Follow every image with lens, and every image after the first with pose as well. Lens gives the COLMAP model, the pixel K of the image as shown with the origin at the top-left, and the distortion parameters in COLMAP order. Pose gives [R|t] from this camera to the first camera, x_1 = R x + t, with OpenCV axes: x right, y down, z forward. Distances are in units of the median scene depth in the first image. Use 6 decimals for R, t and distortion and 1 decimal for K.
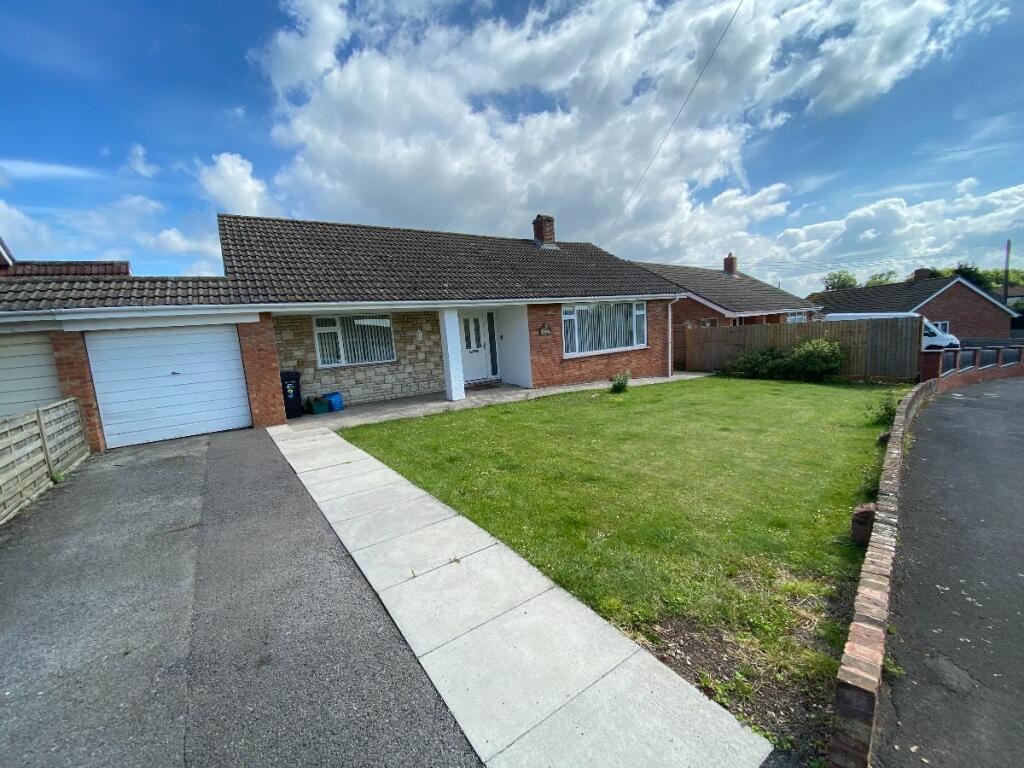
lens RADIAL K [[419.8, 0, 505.6], [0, 419.8, 385.6], [0, 0, 1]] dist [0.015843, -0.019135]
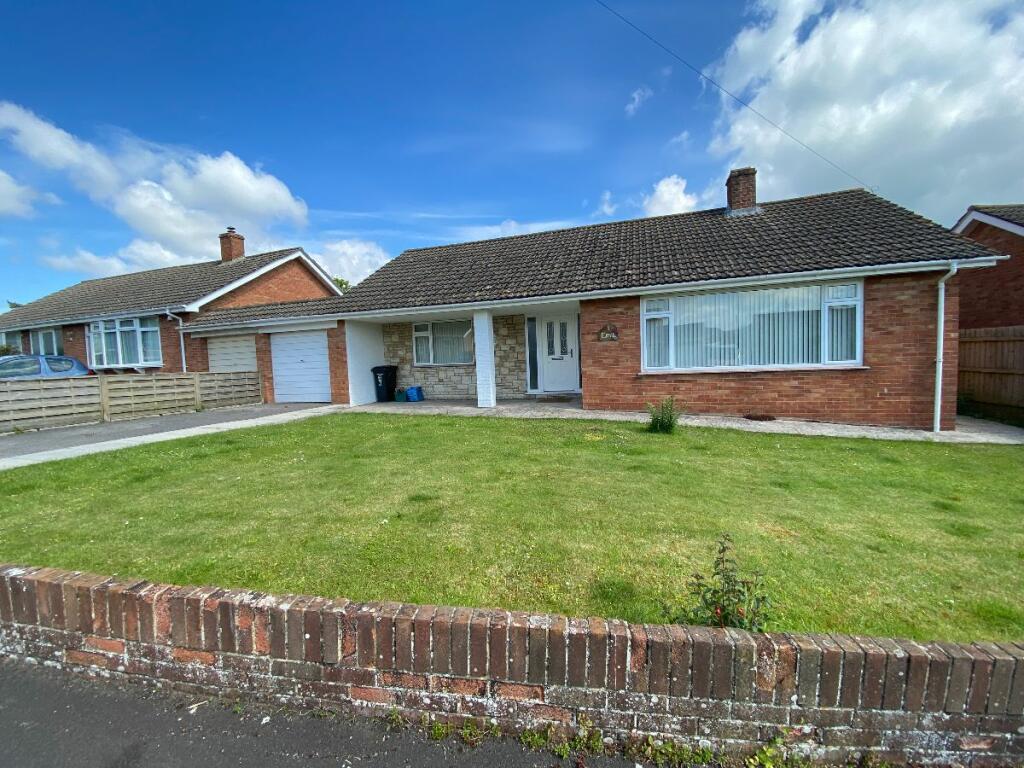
lens RADIAL K [[419.8, 0, 505.6], [0, 419.8, 385.6], [0, 0, 1]] dist [0.015843, -0.019135]
pose [[0.618066, 0.094276, -0.780452, 0.575822], [-0.107300, 0.993609, 0.035050, -0.047688], [0.778769, 0.062079, 0.624232, 0.399770]]
